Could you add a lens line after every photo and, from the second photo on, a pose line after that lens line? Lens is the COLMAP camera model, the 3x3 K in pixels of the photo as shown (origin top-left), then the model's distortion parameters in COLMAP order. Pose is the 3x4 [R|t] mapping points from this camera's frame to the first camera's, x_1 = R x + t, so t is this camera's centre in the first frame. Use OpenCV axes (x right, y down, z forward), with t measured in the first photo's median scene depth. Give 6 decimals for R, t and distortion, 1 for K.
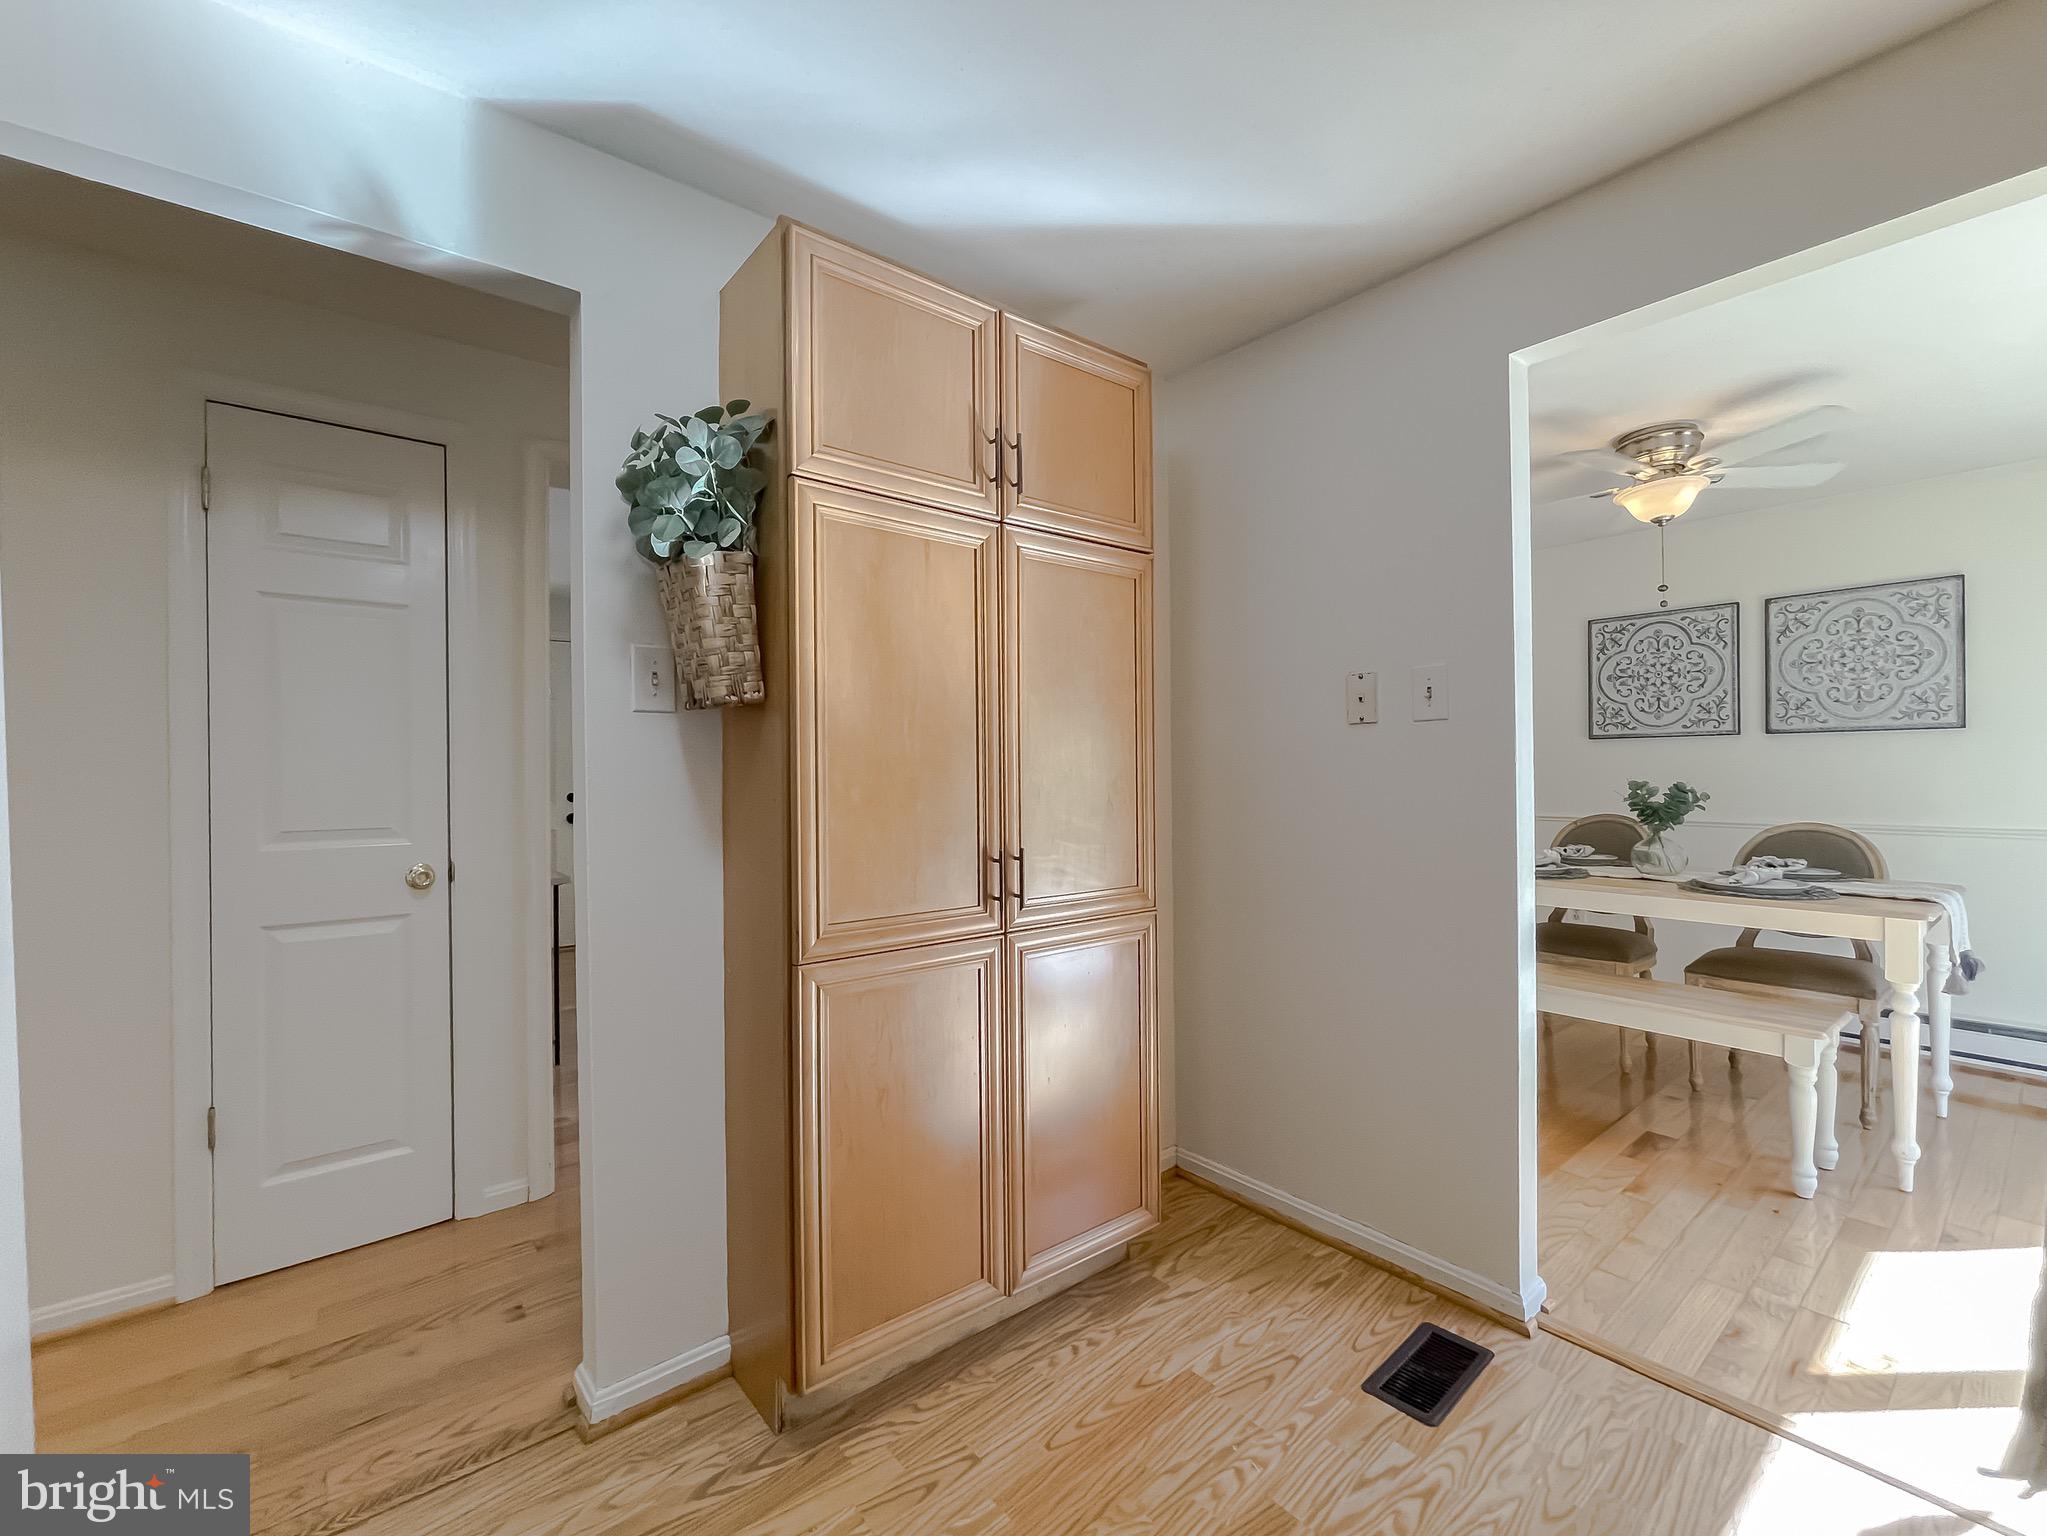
lens RADIAL K [[872.7, 0, 1020.5], [0, 872.7, 772.7], [0, 0, 1]] dist [0.002892, 0.000310]
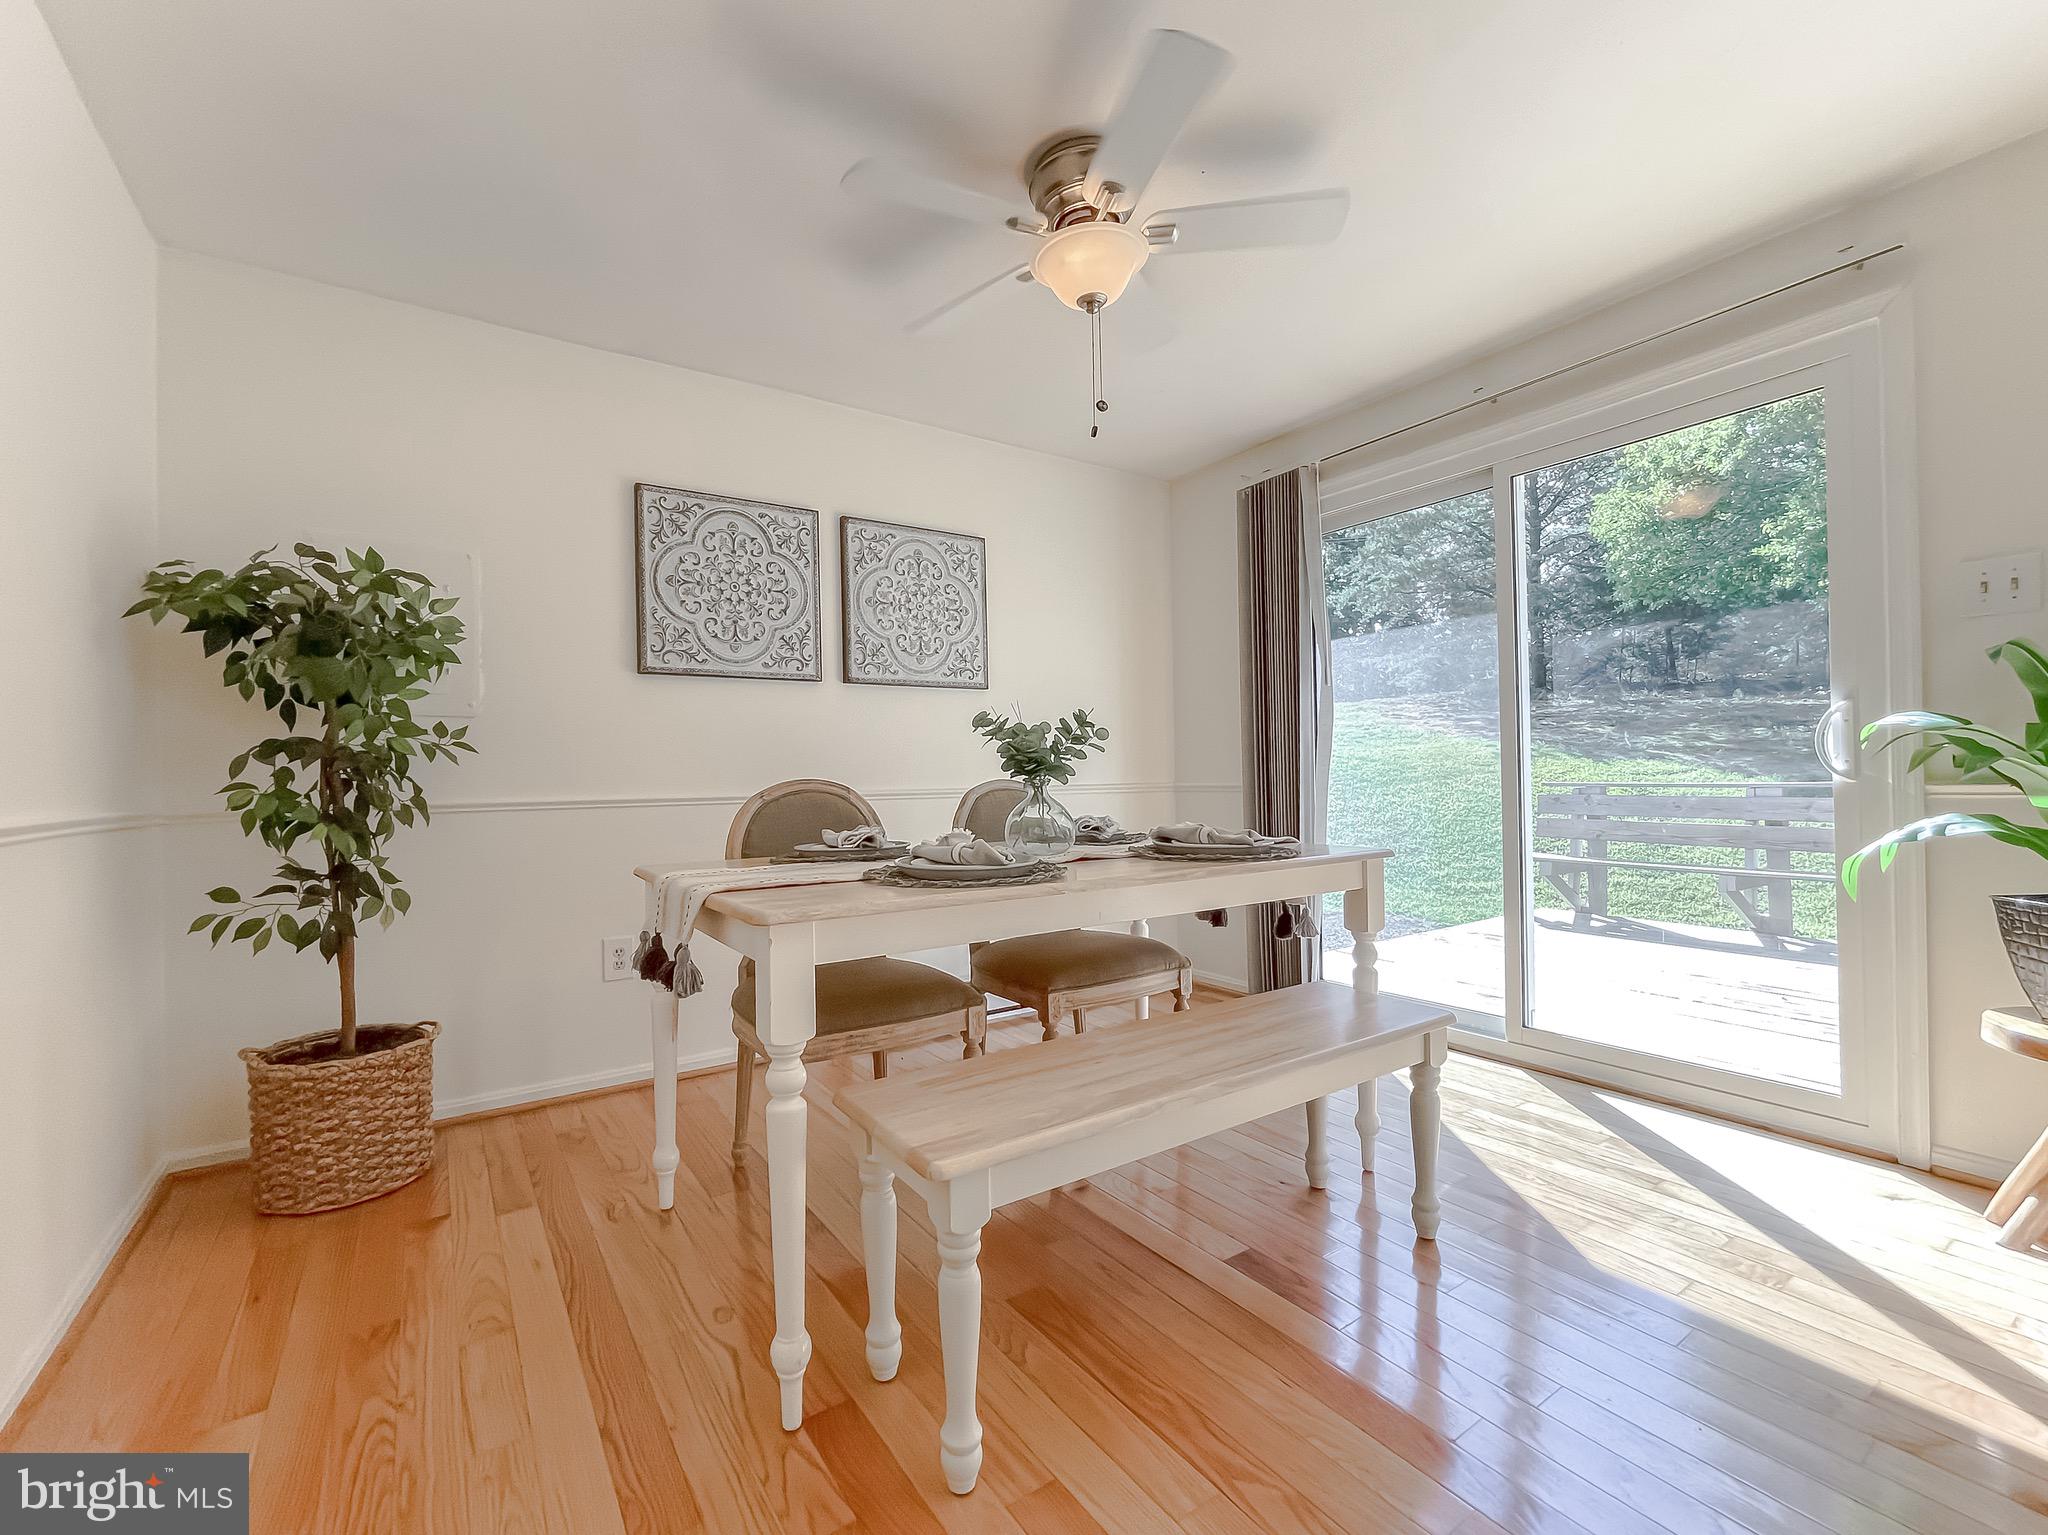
lens RADIAL K [[873.2, 0, 1021.0], [0, 873.2, 772.2], [0, 0, 1]] dist [0.002892, 0.000310]
pose [[0.088311, 0.002984, 0.996088, 0.064890], [0.014024, 0.999893, -0.004238, 0.044656], [-0.995994, 0.014343, 0.088260, 0.782029]]
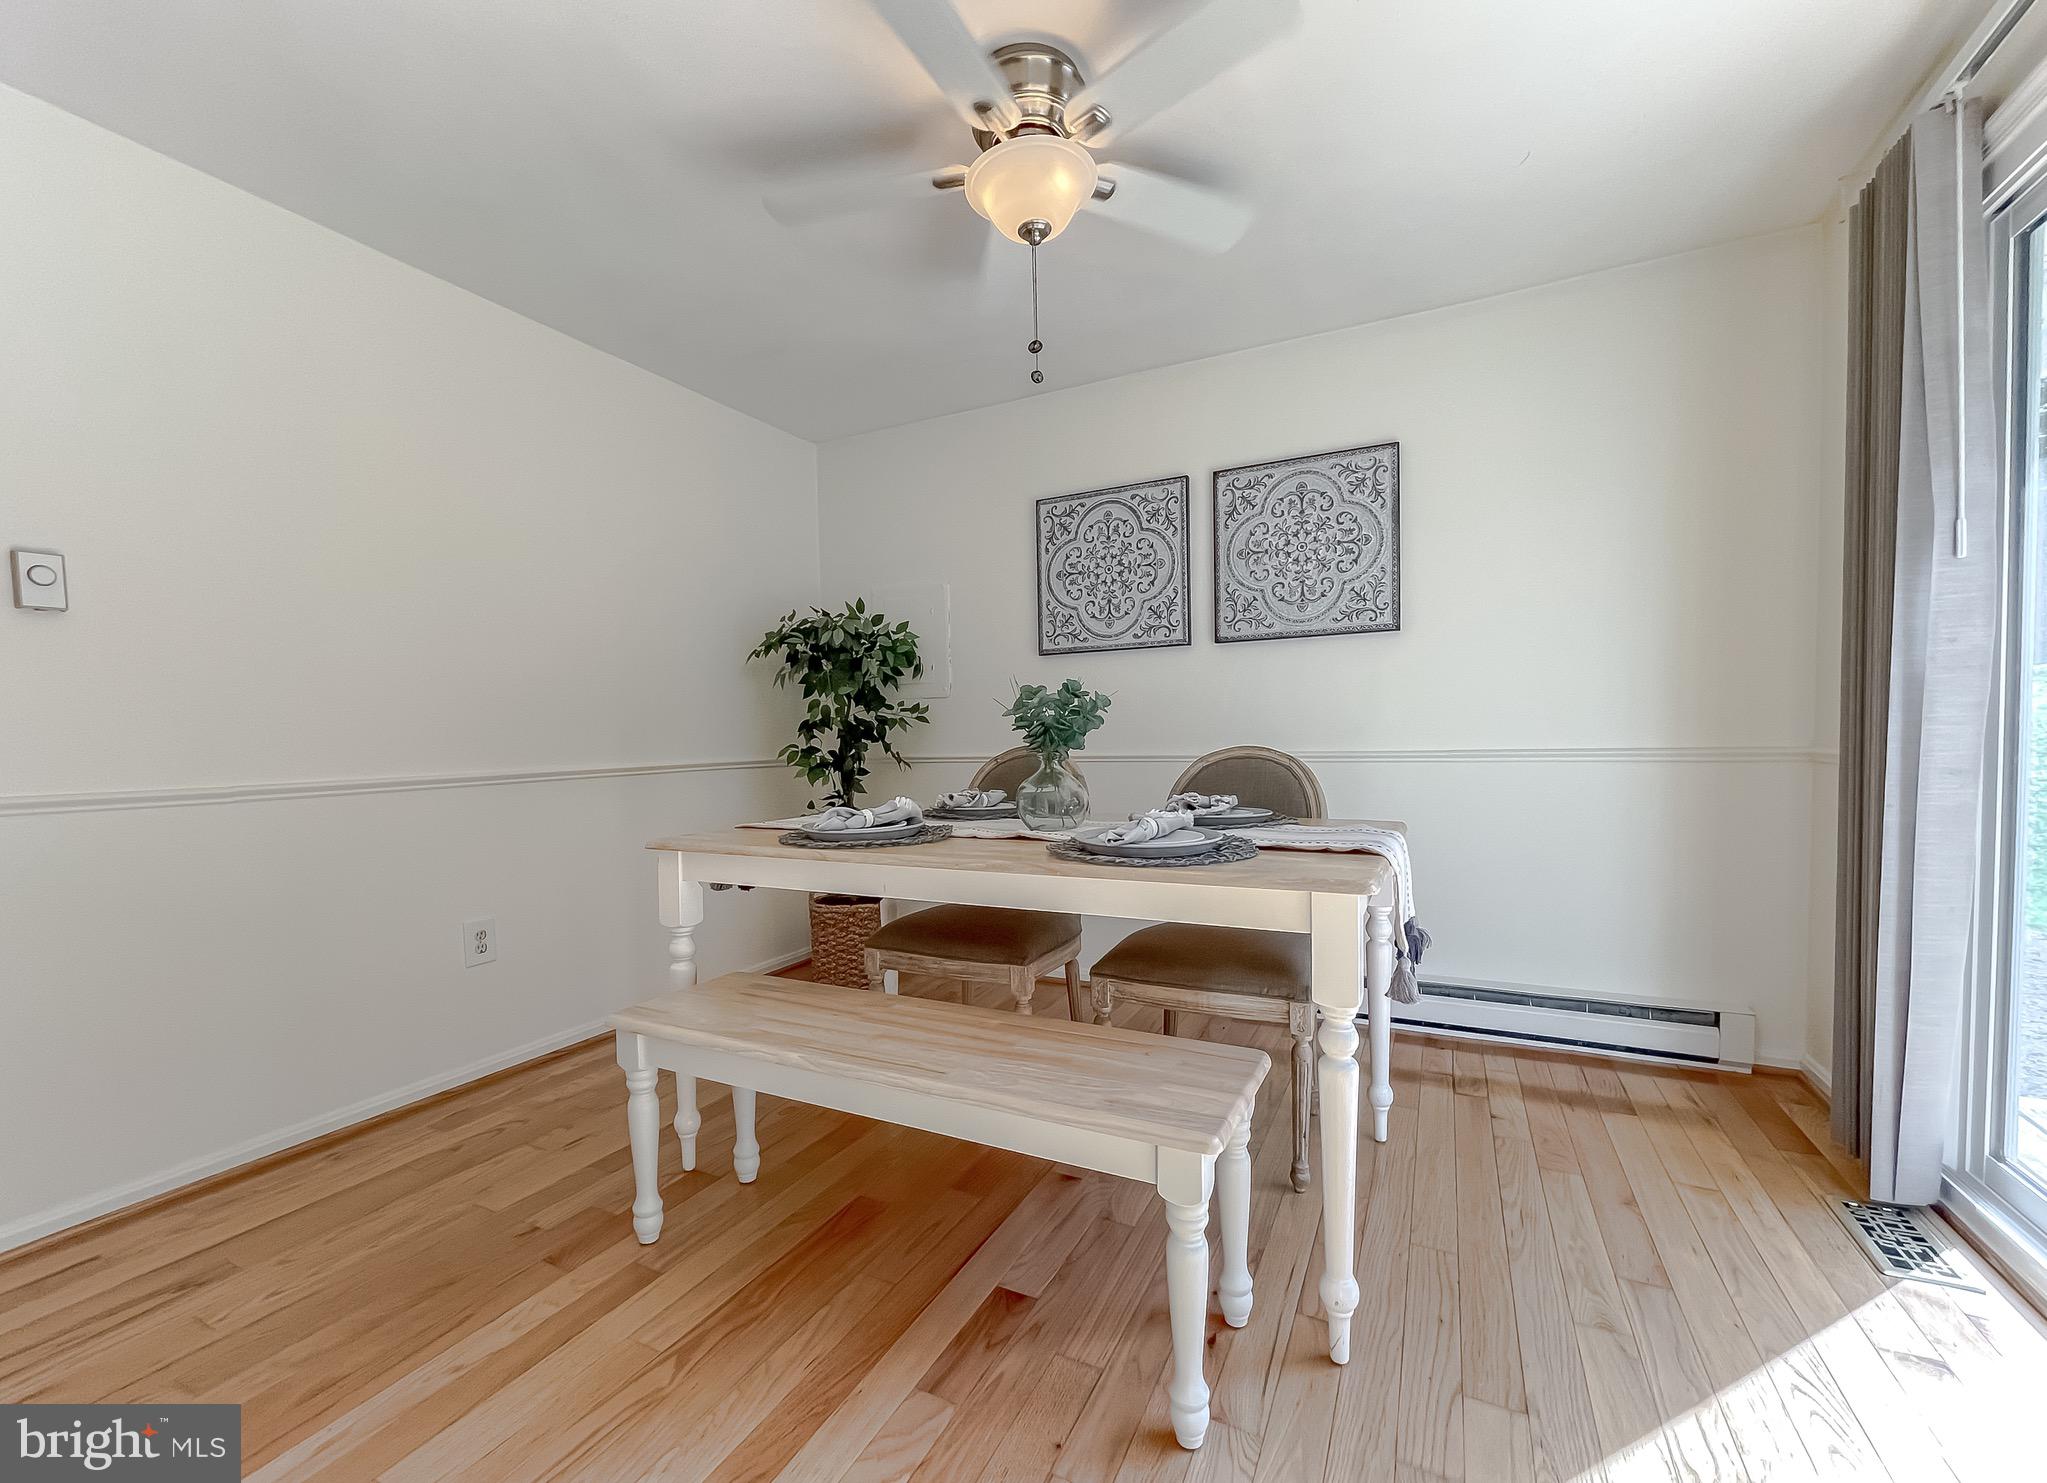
lens RADIAL K [[837.5, 0, 1032.2], [0, 837.5, 777.8], [0, 0, 1]] dist [-0.001512, 0.000046]
pose [[0.909695, -0.031987, 0.414044, 0.386353], [0.015829, 0.998975, 0.042397, 0.044140], [-0.414975, -0.032014, 0.909269, 0.376672]]
